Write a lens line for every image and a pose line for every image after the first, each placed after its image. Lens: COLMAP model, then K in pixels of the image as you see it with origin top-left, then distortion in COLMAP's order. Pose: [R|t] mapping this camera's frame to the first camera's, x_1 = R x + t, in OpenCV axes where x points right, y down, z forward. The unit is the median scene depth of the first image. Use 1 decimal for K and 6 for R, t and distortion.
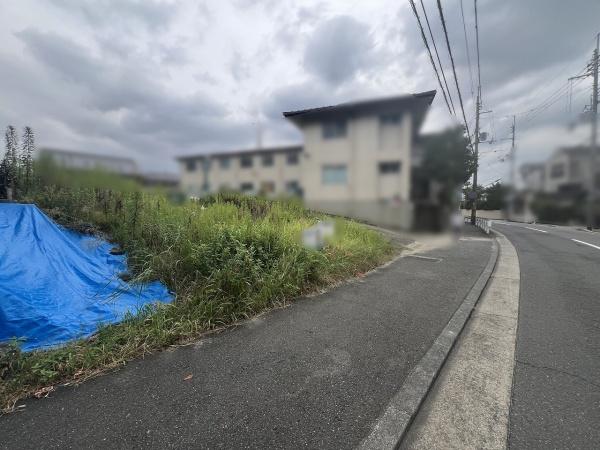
lens RADIAL K [[242.5, 0, 299.9], [0, 242.5, 222.8], [0, 0, 1]] dist [-0.003880, 0.001004]
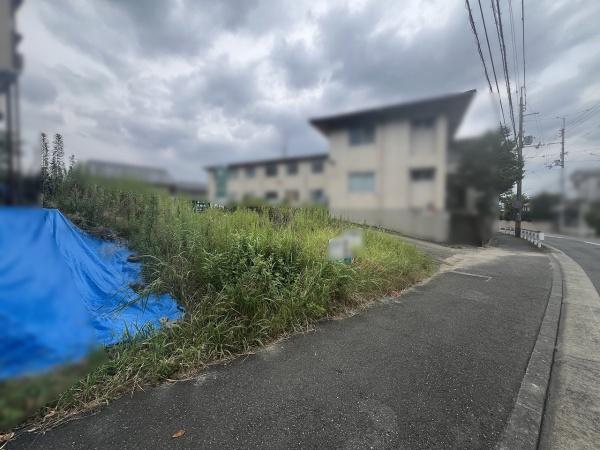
lens RADIAL K [[242.5, 0, 299.6], [0, 242.5, 222.5], [0, 0, 1]] dist [-0.003880, 0.001004]
pose [[0.994906, 0.012396, -0.100041, -0.004824], [-0.016312, 0.999128, -0.038423, 0.000430], [0.099477, 0.039859, 0.994241, 0.077764]]
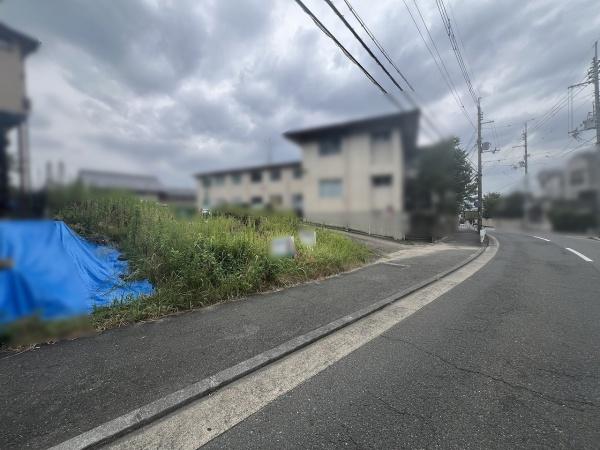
lens RADIAL K [[242.5, 0, 299.6], [0, 242.5, 219.8], [0, 0, 1]] dist [-0.003880, 0.001004]
pose [[0.996910, -0.013427, -0.077393, 0.189443], [0.008897, 0.998243, -0.058585, 0.002697], [0.078044, 0.057716, 0.995278, -0.135951]]
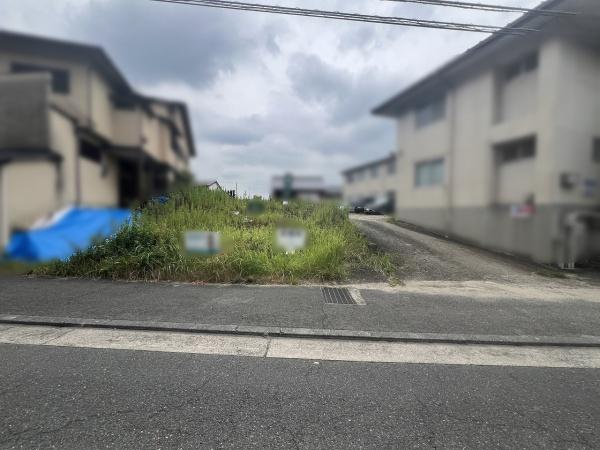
lens RADIAL K [[242.5, 0, 300.3], [0, 242.5, 225.7], [0, 0, 1]] dist [-0.003880, 0.001004]
pose [[0.653444, 0.046691, -0.755534, 0.981460], [-0.066804, 0.997759, 0.003883, -0.035966], [0.754022, 0.047935, 0.655098, 0.517888]]
